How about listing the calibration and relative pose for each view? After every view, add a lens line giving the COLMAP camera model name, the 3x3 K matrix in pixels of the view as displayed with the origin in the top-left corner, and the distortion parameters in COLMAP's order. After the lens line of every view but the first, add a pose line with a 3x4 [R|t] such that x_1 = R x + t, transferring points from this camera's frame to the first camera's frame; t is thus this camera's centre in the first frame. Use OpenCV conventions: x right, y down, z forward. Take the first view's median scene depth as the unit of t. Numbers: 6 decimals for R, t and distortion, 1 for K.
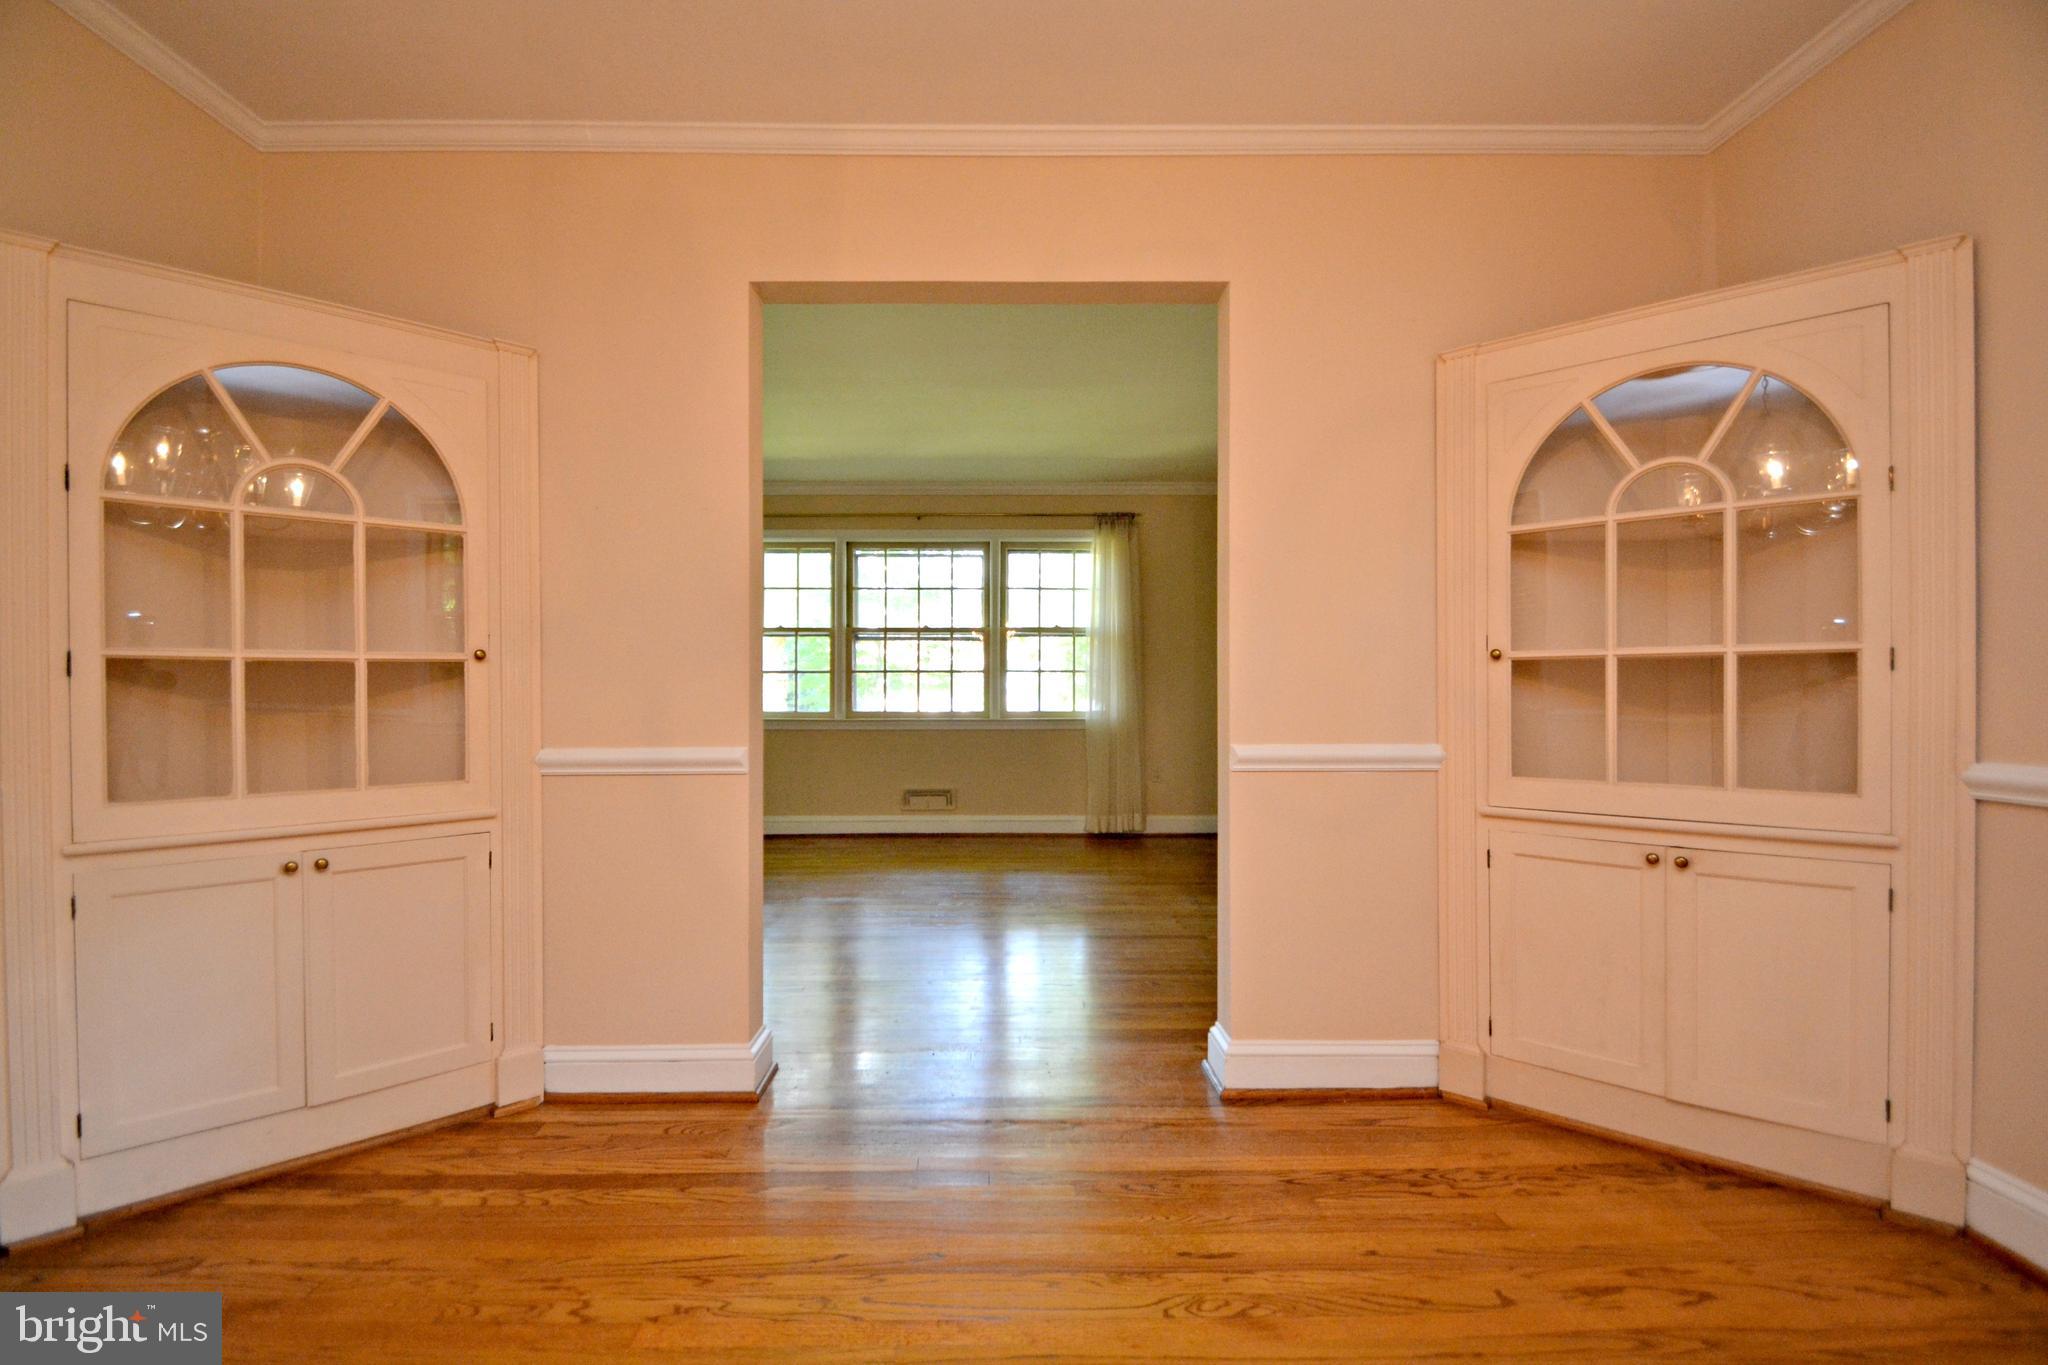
lens RADIAL K [[938.6, 0, 983.4], [0, 938.6, 686.7], [0, 0, 1]] dist [0.005824, -0.012676]
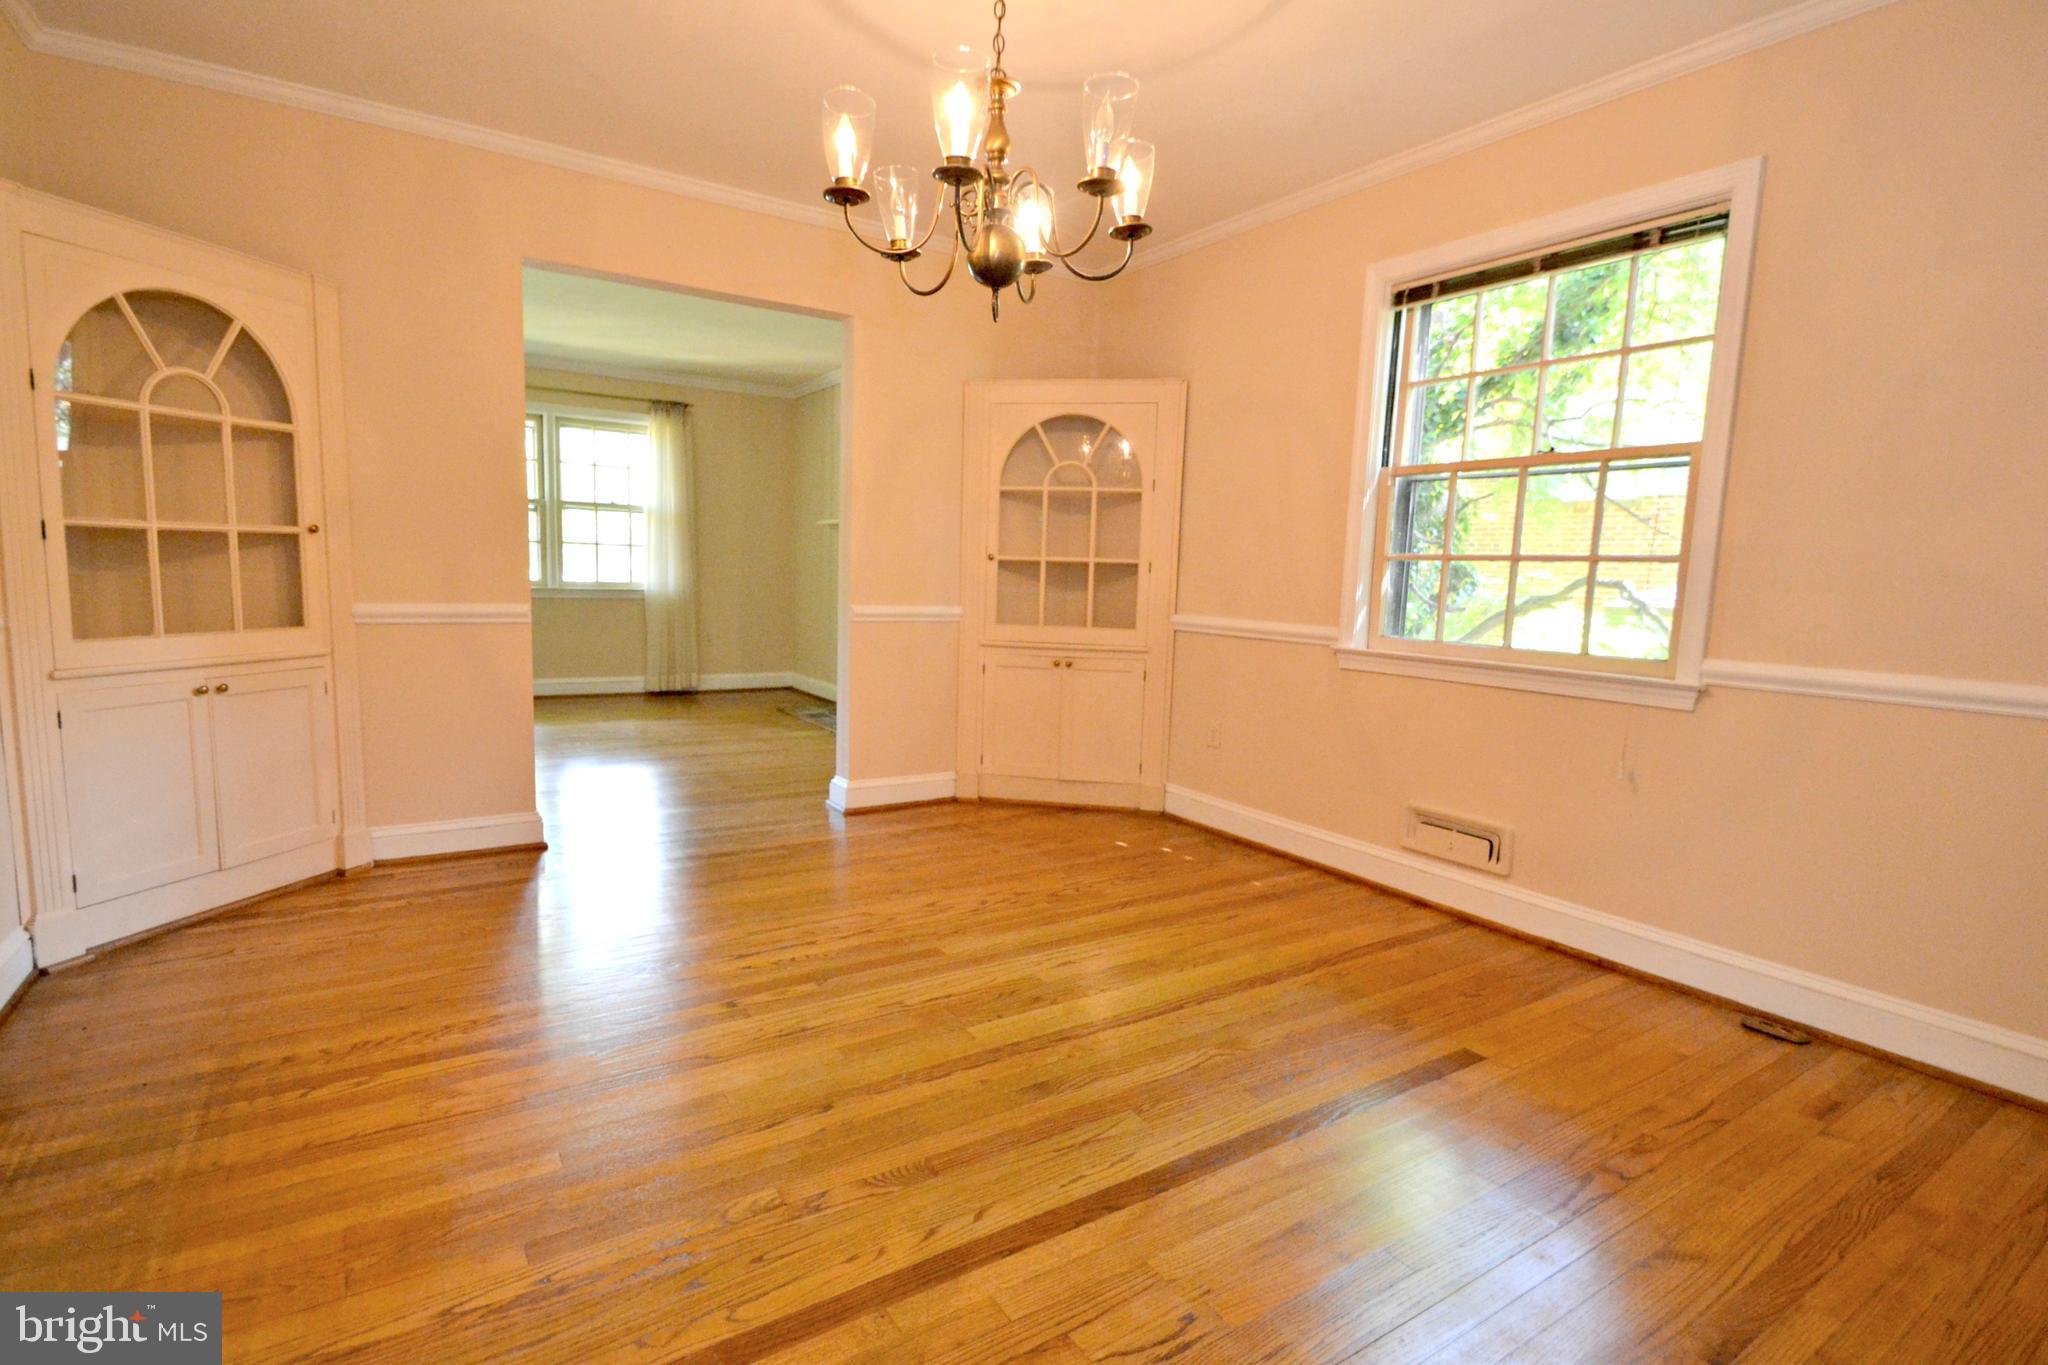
lens RADIAL K [[1042.1, 0, 1030.0], [0, 1042.1, 687.4], [0, 0, 1]] dist [0.005087, -0.005851]
pose [[0.835318, -0.033384, 0.548752, -0.509574], [-0.034233, 0.993059, 0.112524, -0.013213], [-0.548700, -0.112779, 0.828377, -0.747272]]
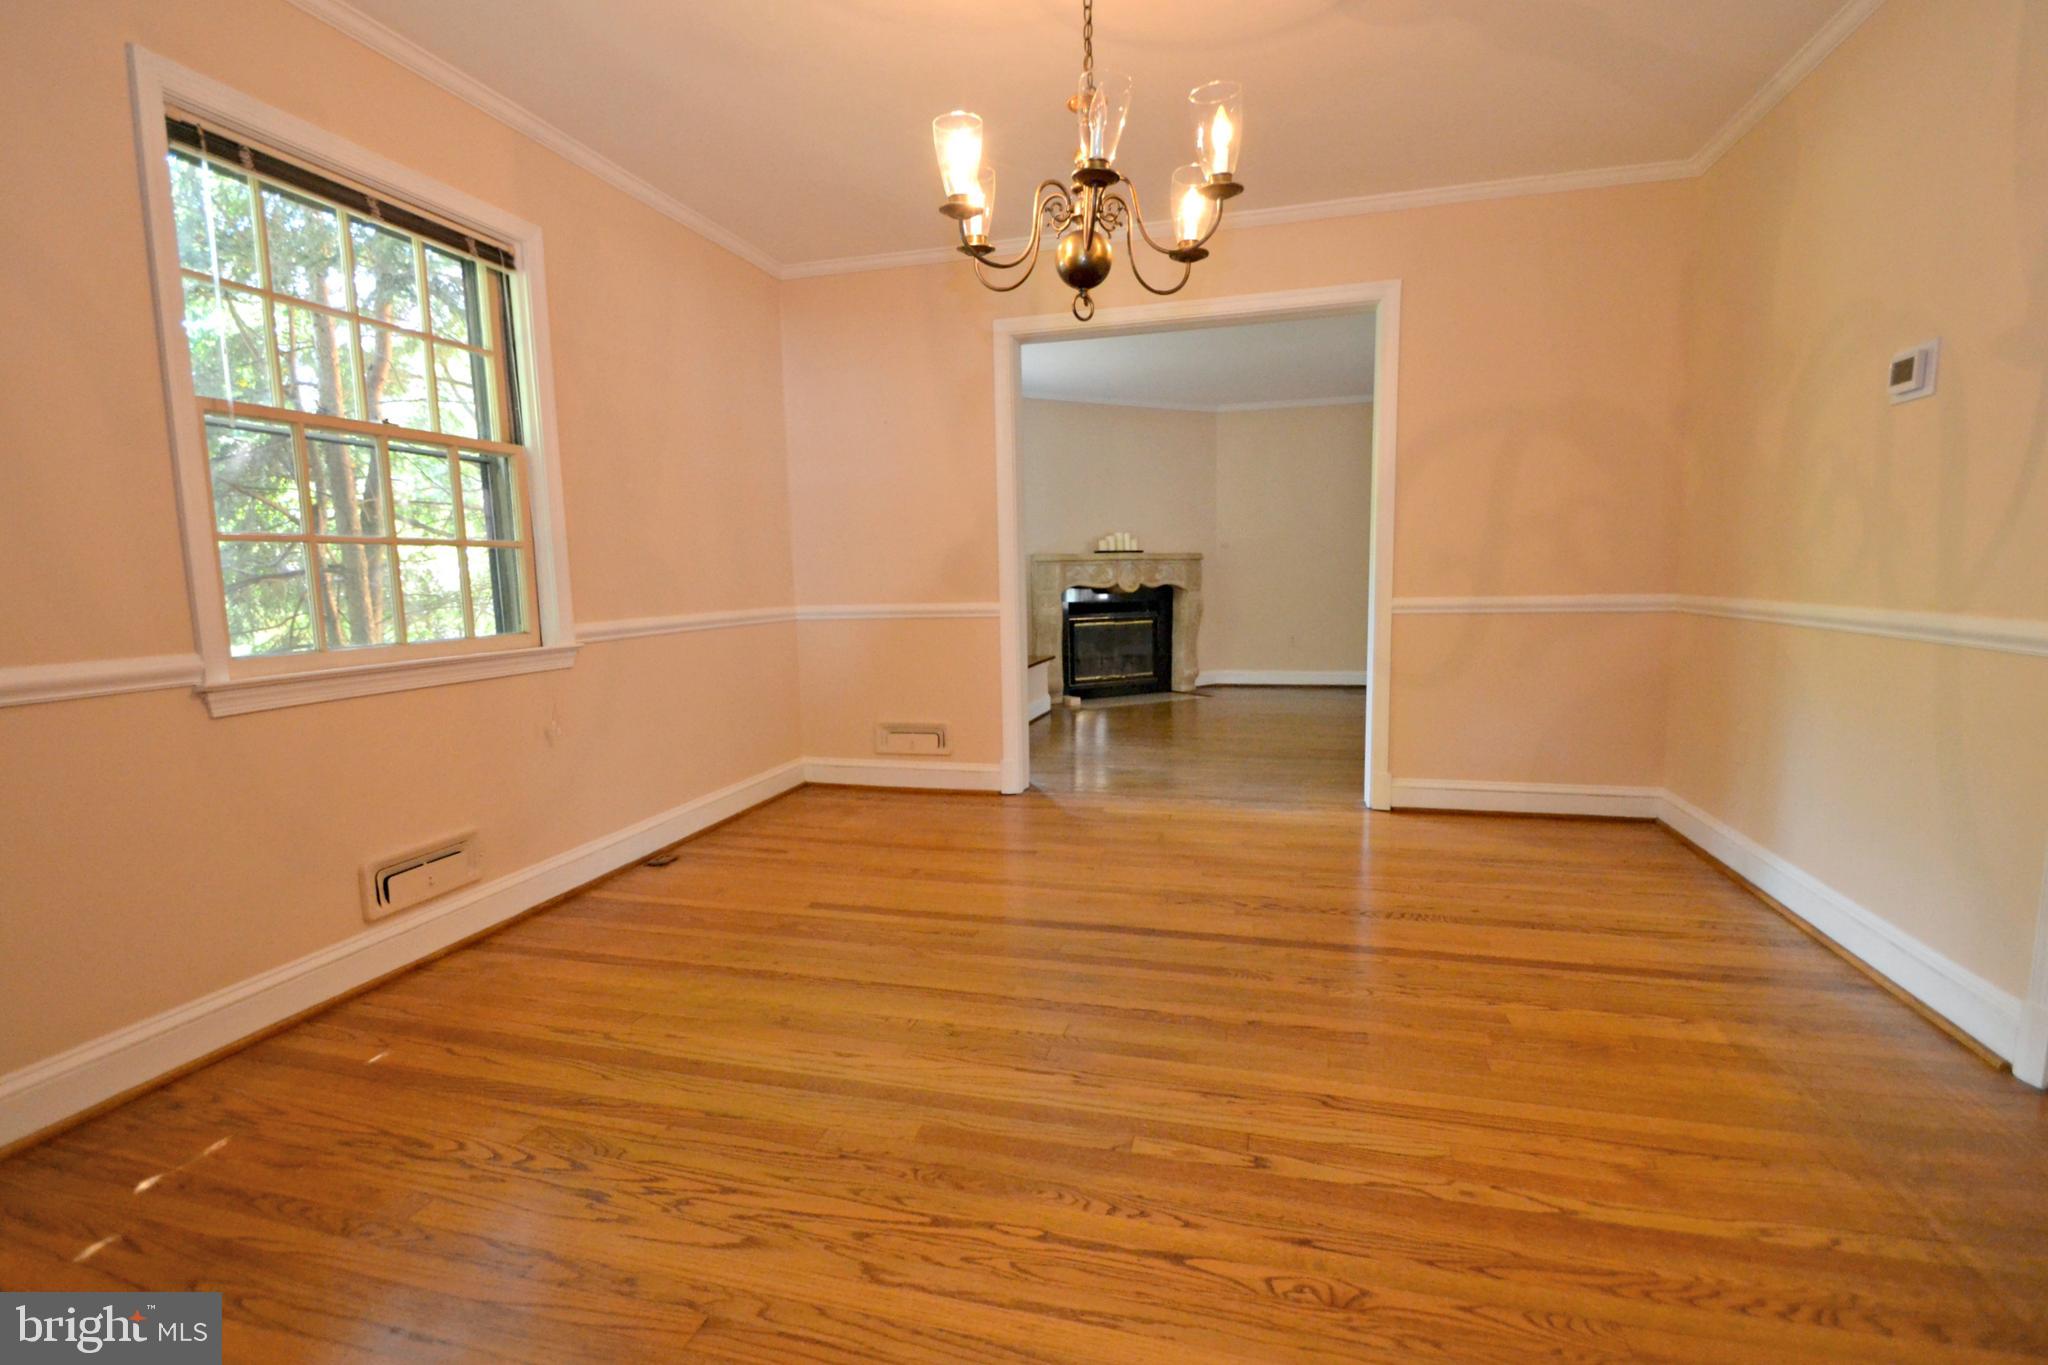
lens RADIAL K [[938.6, 0, 1020.6], [0, 938.6, 684.0], [0, 0, 1]] dist [0.005824, -0.012676]
pose [[-0.964935, -0.007600, 0.262380, -0.183062], [0.024286, 0.992708, 0.118072, 0.004661], [-0.261365, 0.120304, -0.957714, 1.024375]]
